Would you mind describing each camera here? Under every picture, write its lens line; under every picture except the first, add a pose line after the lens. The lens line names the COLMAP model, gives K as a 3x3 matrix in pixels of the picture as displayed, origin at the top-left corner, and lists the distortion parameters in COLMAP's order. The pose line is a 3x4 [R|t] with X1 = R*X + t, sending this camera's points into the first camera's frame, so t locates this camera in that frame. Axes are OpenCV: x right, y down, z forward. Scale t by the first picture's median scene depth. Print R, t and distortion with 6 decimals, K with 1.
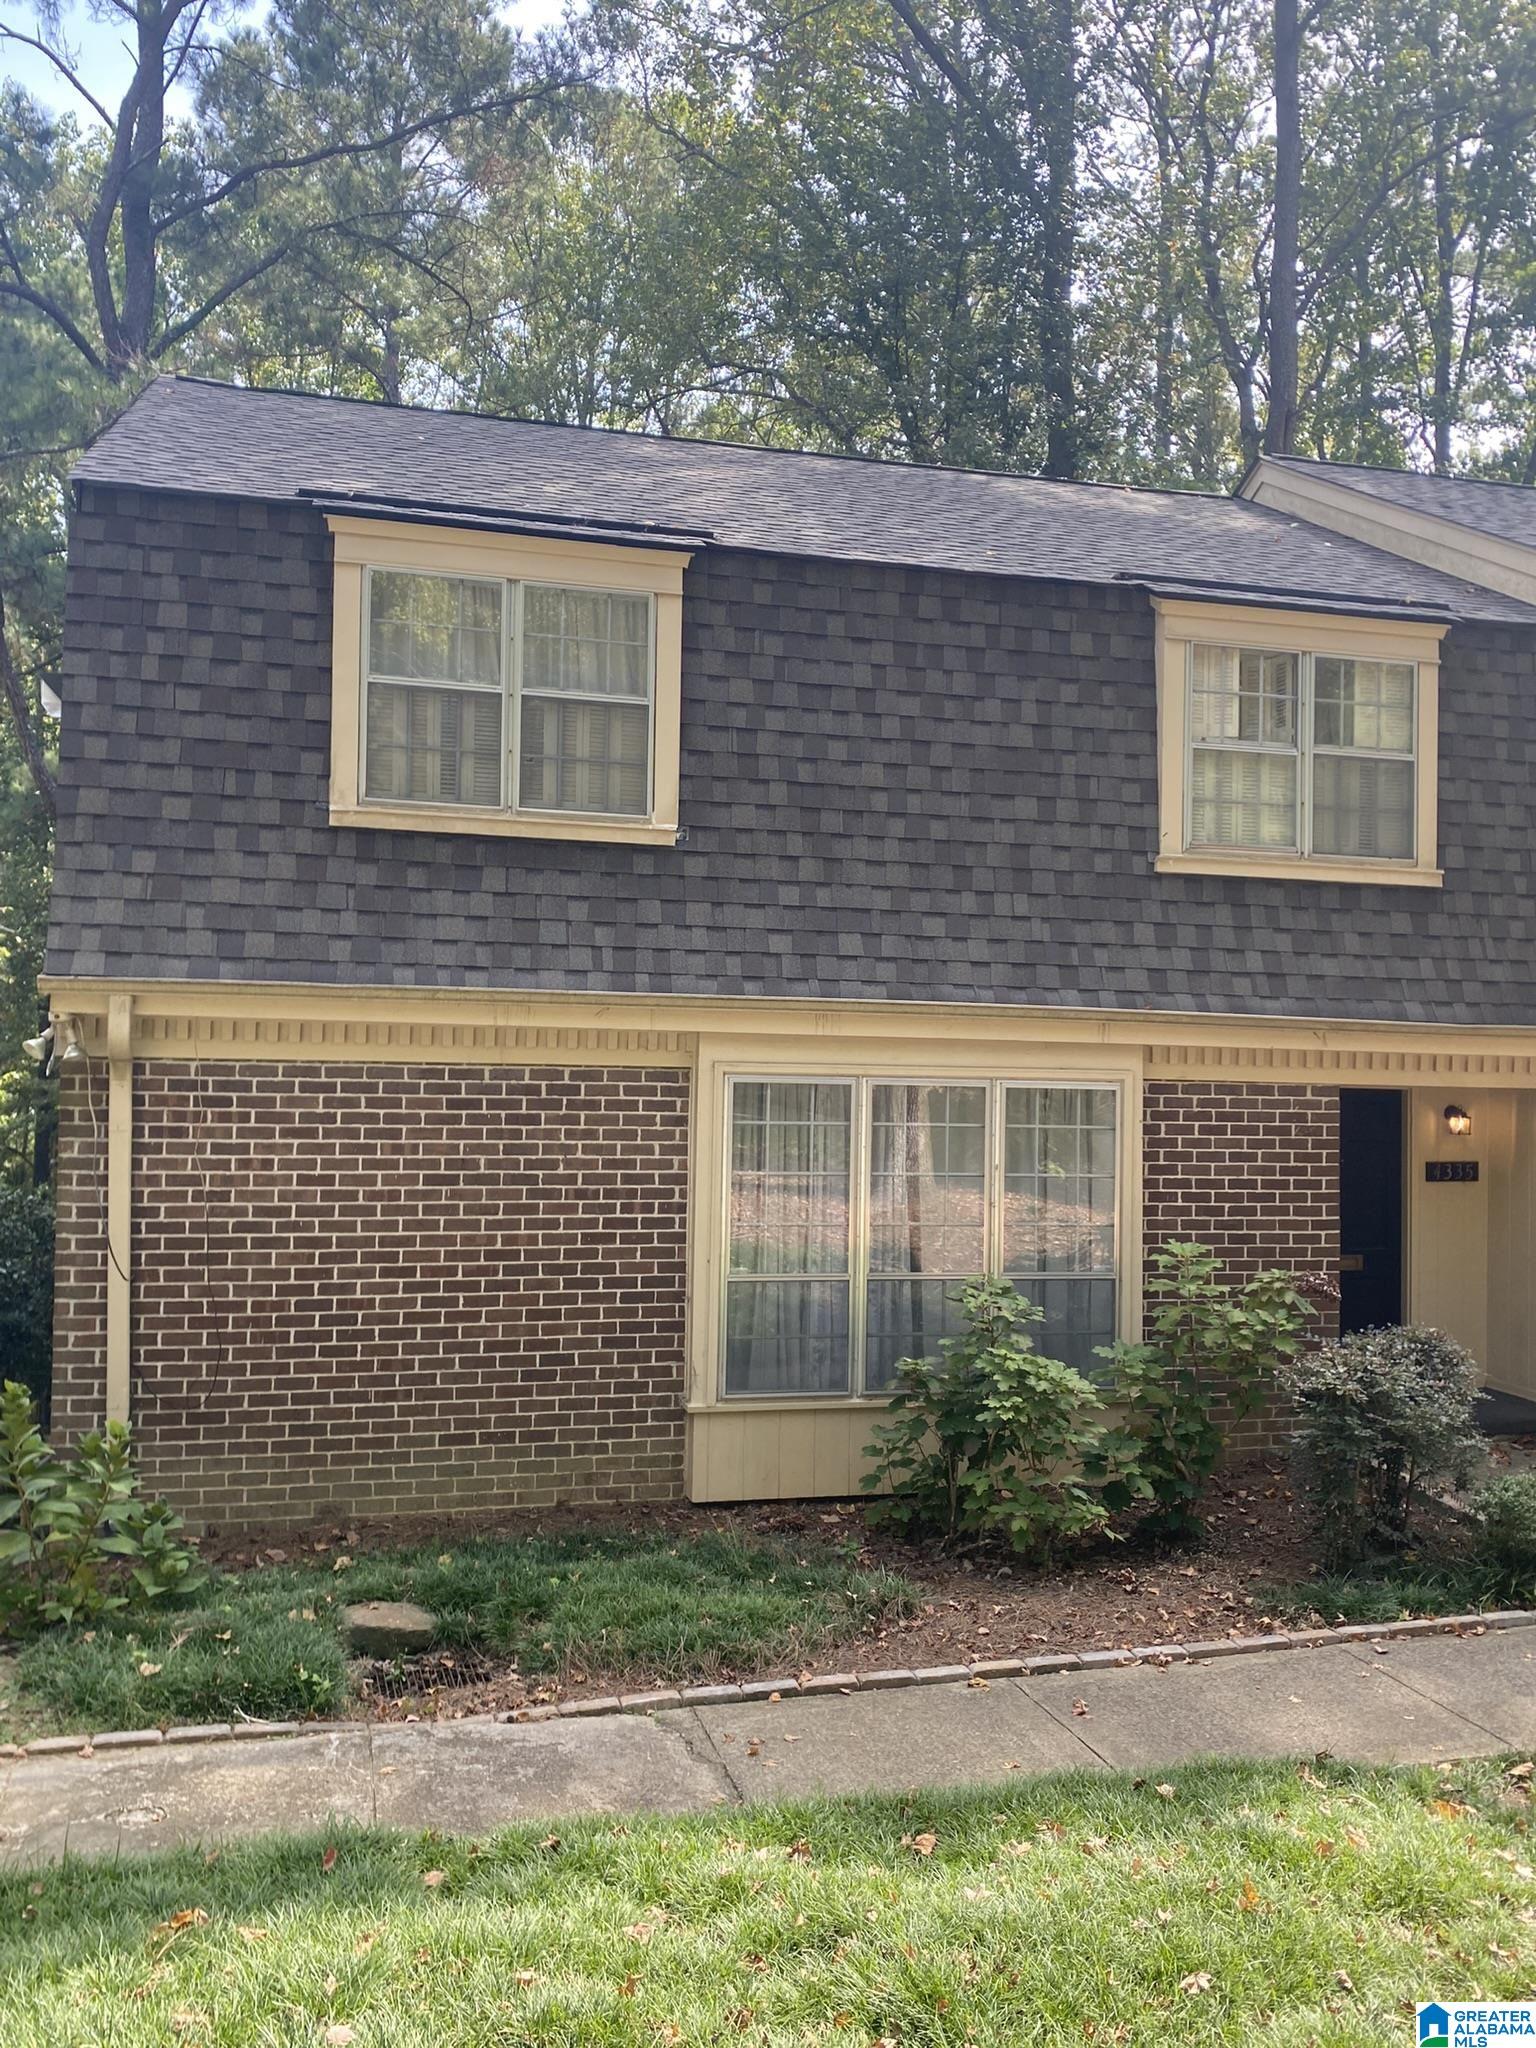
lens RADIAL K [[1694.4, 0, 769.3], [0, 1694.4, 1035.5], [0, 0, 1]] dist [0.002487, -0.007068]
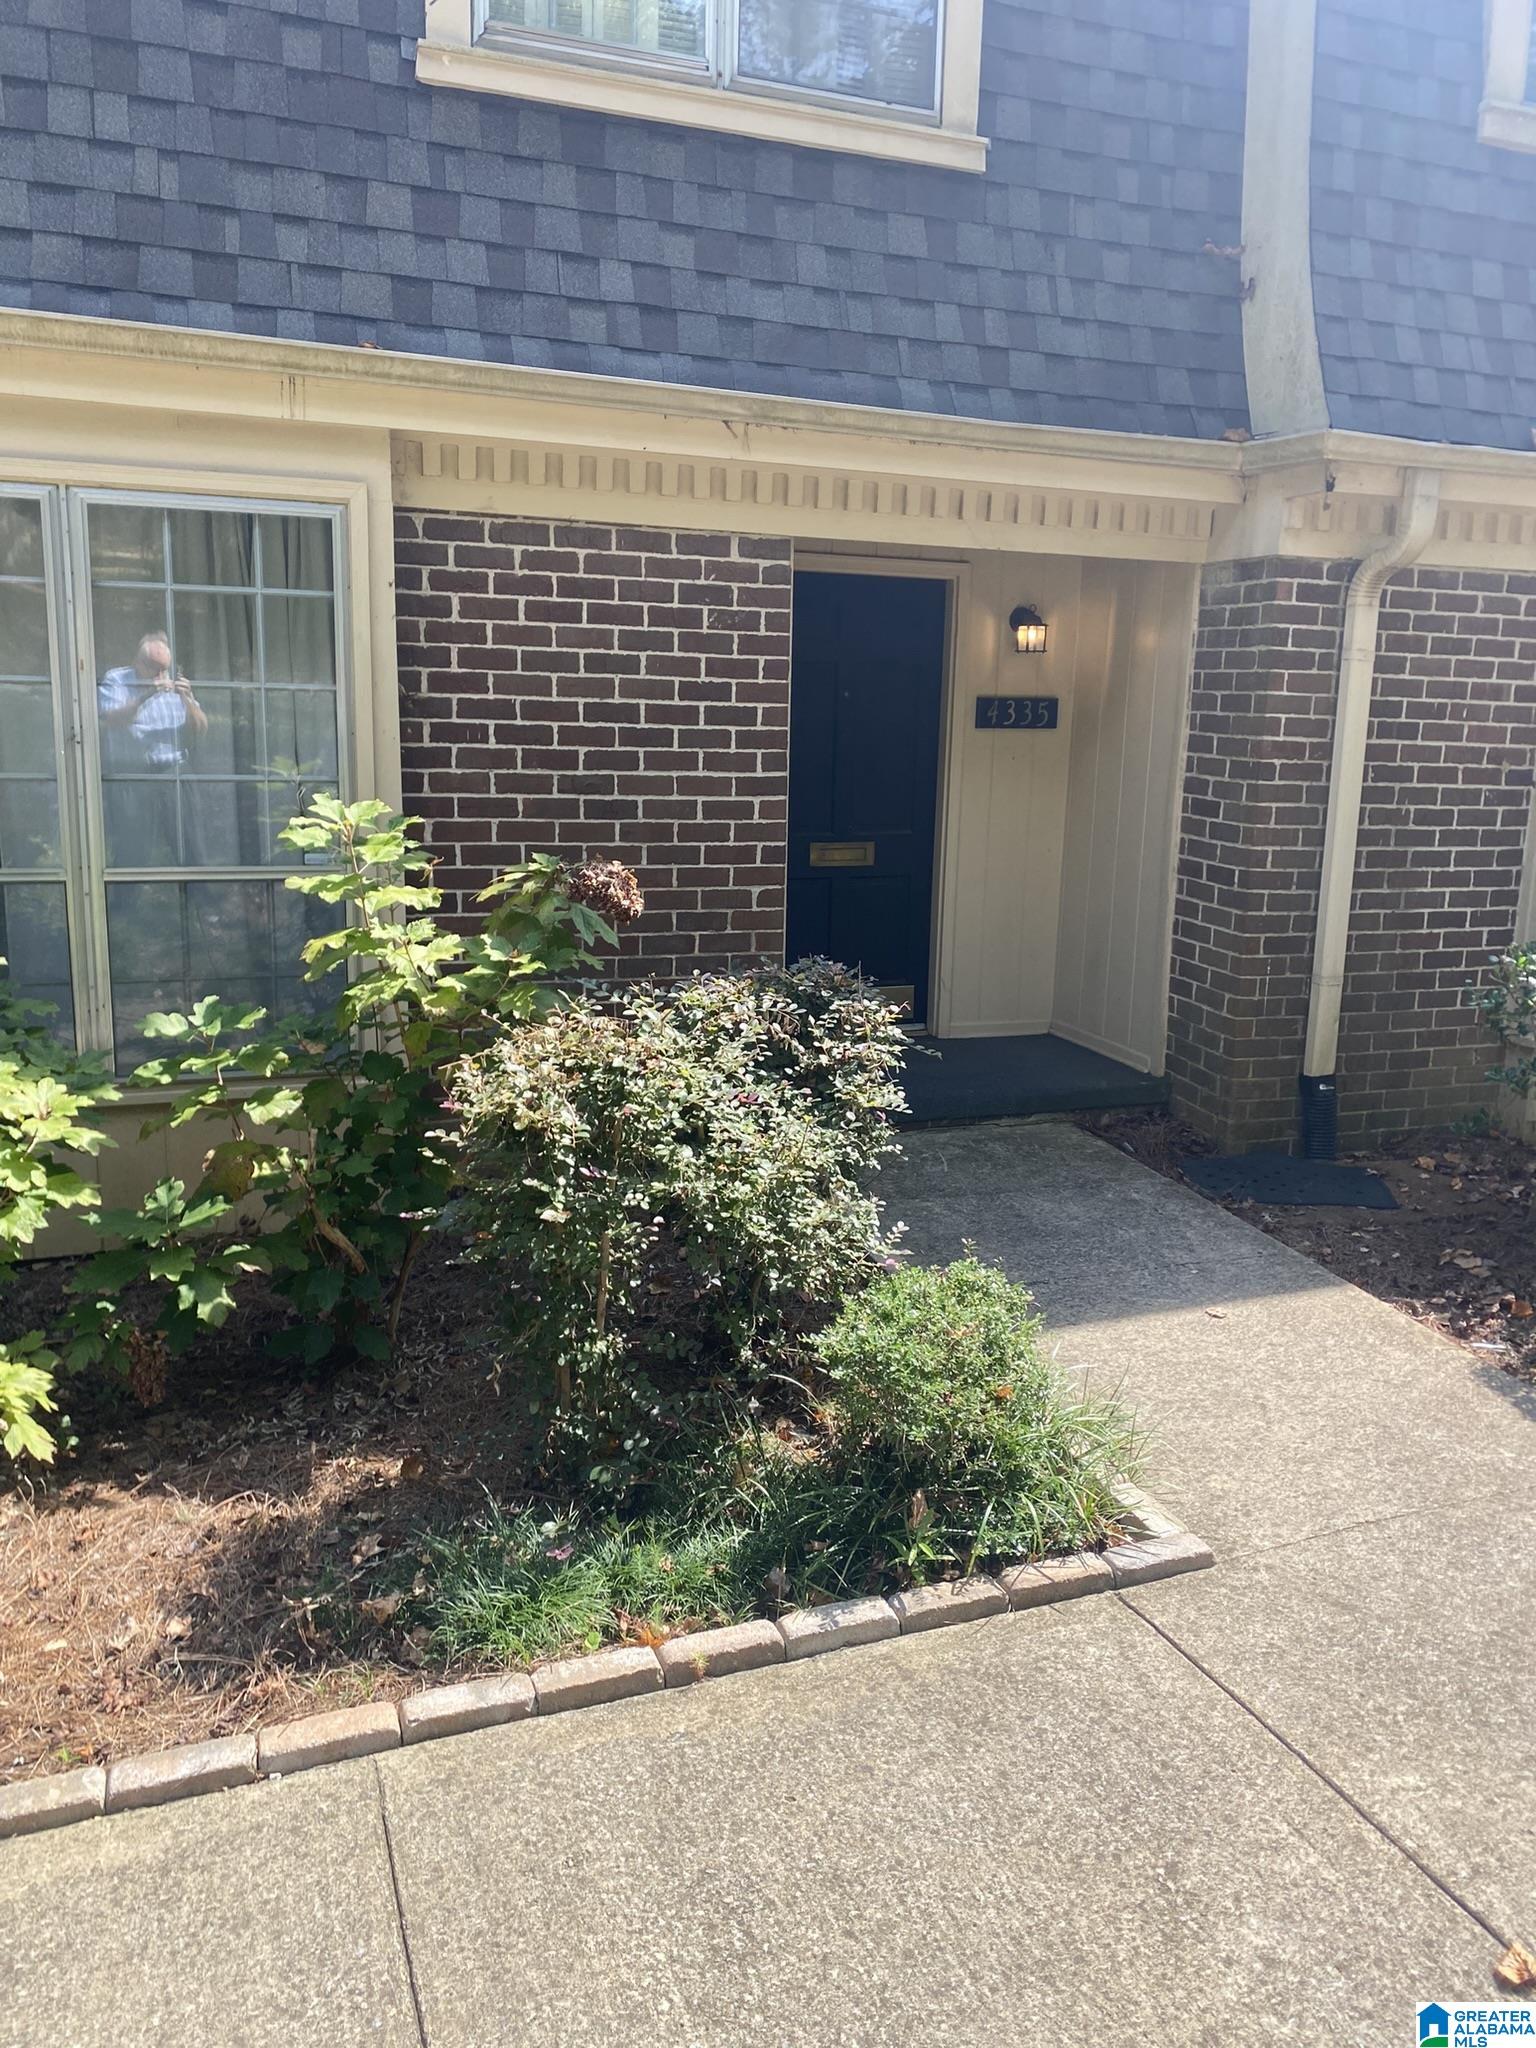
lens RADIAL K [[1602.3, 0, 766.2], [0, 1602.3, 1020.2], [0, 0, 1]] dist [-0.000980, -0.002213]
pose [[0.992109, -0.014625, 0.124521, 0.262629], [-0.013506, 0.974928, 0.222112, 0.068416], [-0.124648, -0.222041, 0.967037, 0.452962]]
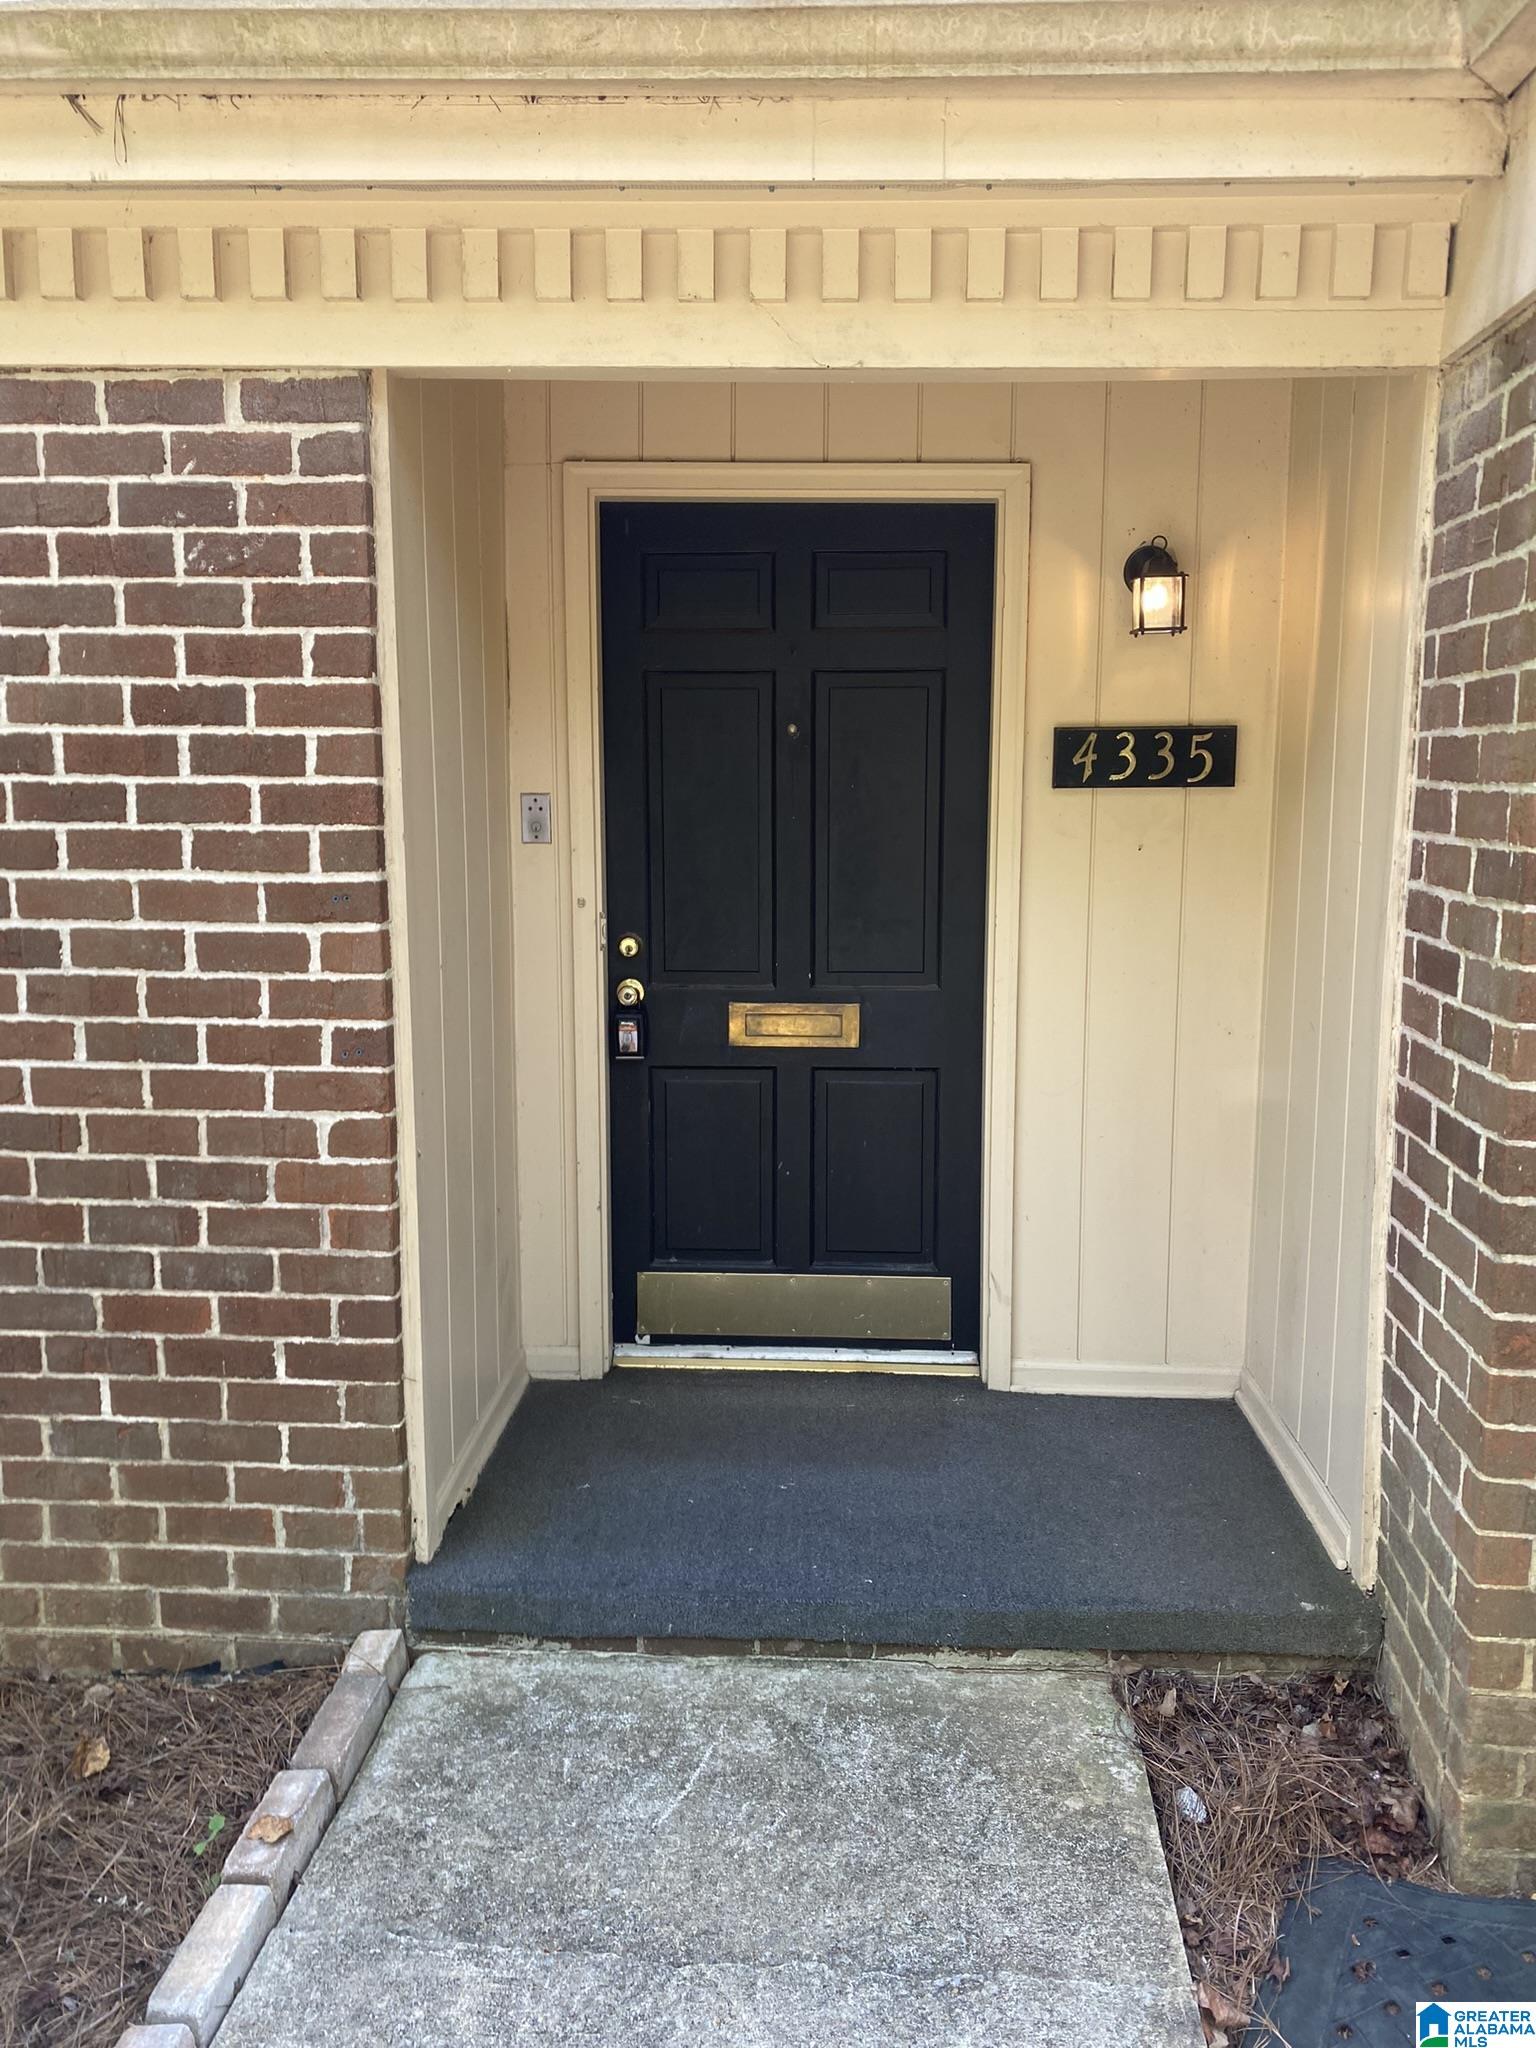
lens RADIAL K [[1602.3, 0, 752.6], [0, 1602.3, 977.2], [0, 0, 1]] dist [-0.000980, -0.002213]
pose [[0.960740, 0.027404, -0.276095, 0.472700], [0.011751, 0.990198, 0.139175, 0.089163], [0.277202, -0.136955, 0.951001, 0.779135]]
